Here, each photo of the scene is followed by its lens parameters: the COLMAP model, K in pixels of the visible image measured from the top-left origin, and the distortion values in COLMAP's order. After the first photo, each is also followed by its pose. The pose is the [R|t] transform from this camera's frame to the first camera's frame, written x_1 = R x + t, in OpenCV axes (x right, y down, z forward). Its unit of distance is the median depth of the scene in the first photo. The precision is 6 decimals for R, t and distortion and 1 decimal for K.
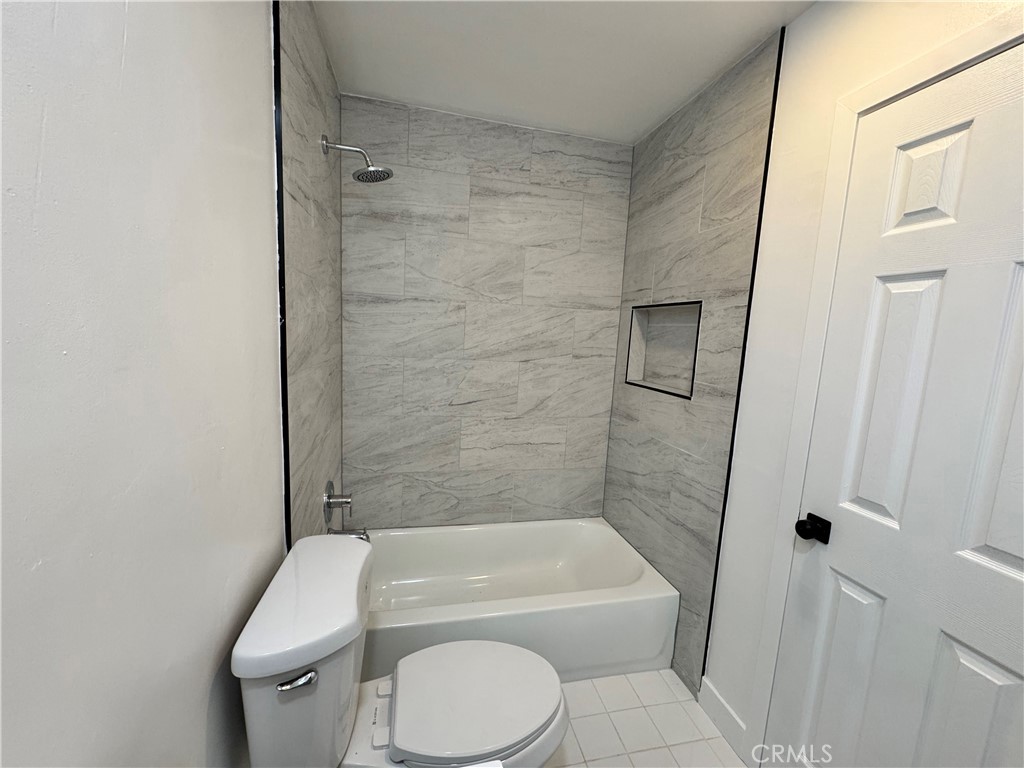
lens RADIAL K [[410.6, 0, 513.8], [0, 410.6, 385.0], [0, 0, 1]] dist [-0.002290, 0.000028]
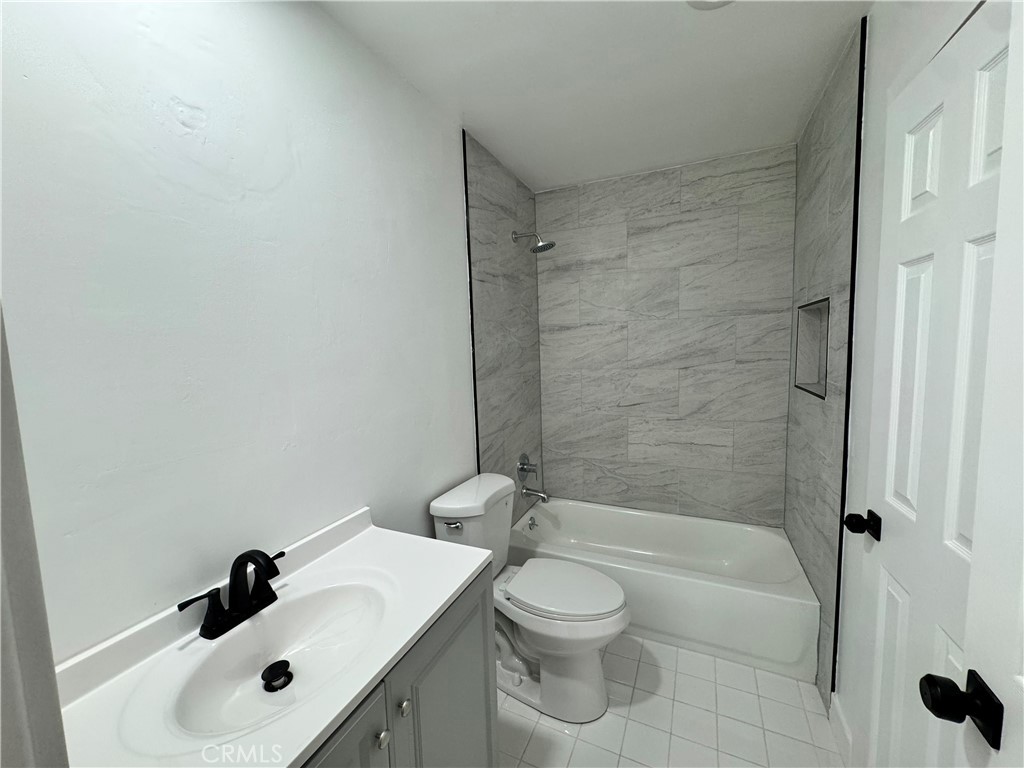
lens RADIAL K [[406.8, 0, 512.7], [0, 406.8, 384.3], [0, 0, 1]] dist [-0.002896, 0.000120]
pose [[0.786580, -0.018059, -0.617224, 0.354049], [-0.006777, 0.999260, -0.037874, 0.031460], [0.617451, 0.033974, 0.785875, -0.158078]]
